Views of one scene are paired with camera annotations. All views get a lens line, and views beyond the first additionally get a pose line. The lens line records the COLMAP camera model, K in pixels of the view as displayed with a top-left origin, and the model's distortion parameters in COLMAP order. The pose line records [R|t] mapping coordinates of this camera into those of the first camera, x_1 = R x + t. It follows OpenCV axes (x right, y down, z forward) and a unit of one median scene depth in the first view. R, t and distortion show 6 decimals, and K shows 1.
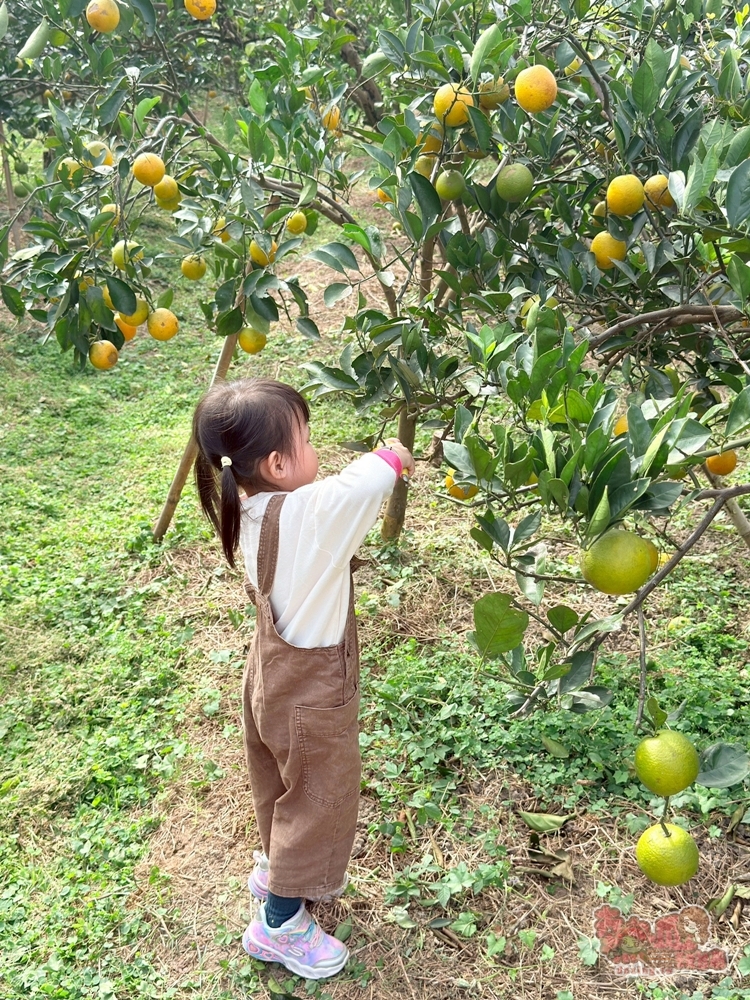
lens RADIAL K [[1088.3, 0, 374.8], [0, 1088.3, 499.8], [0, 0, 1]] dist [0.021205, 0.000000]
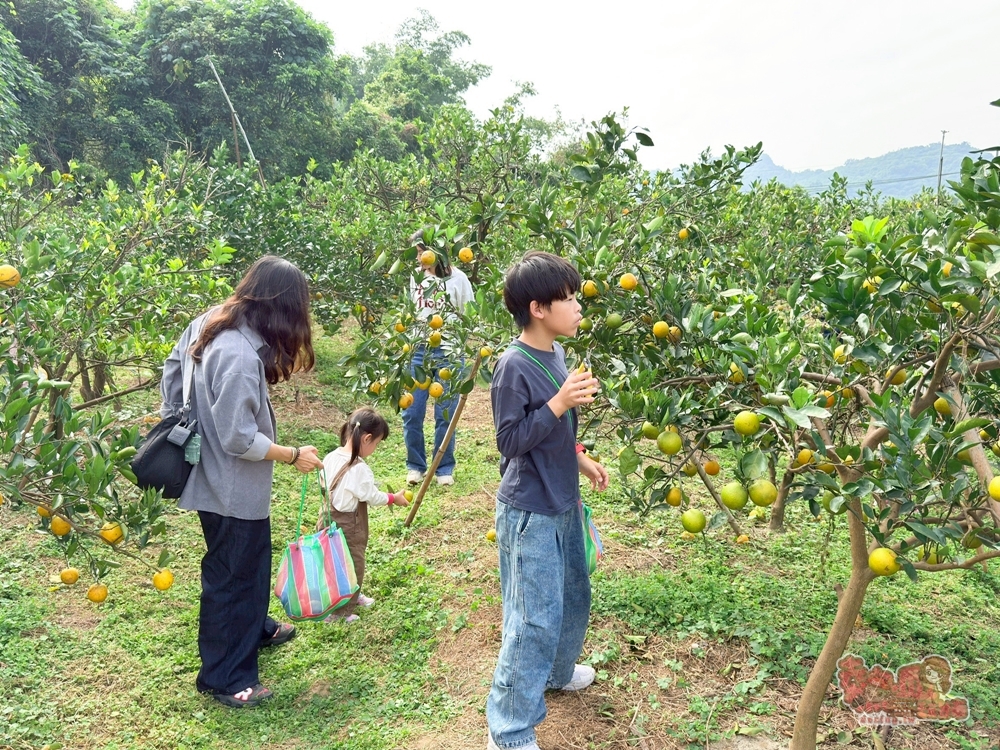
lens RADIAL K [[801.1, 0, 500.4], [0, 801.1, 374.9], [0, 0, 1]] dist [0.002383, -0.002260]
pose [[0.999338, 0.007456, 0.035602, -0.145027], [0.001886, 0.966832, -0.255408, 0.201695], [-0.036326, 0.255306, 0.966178, -0.514950]]
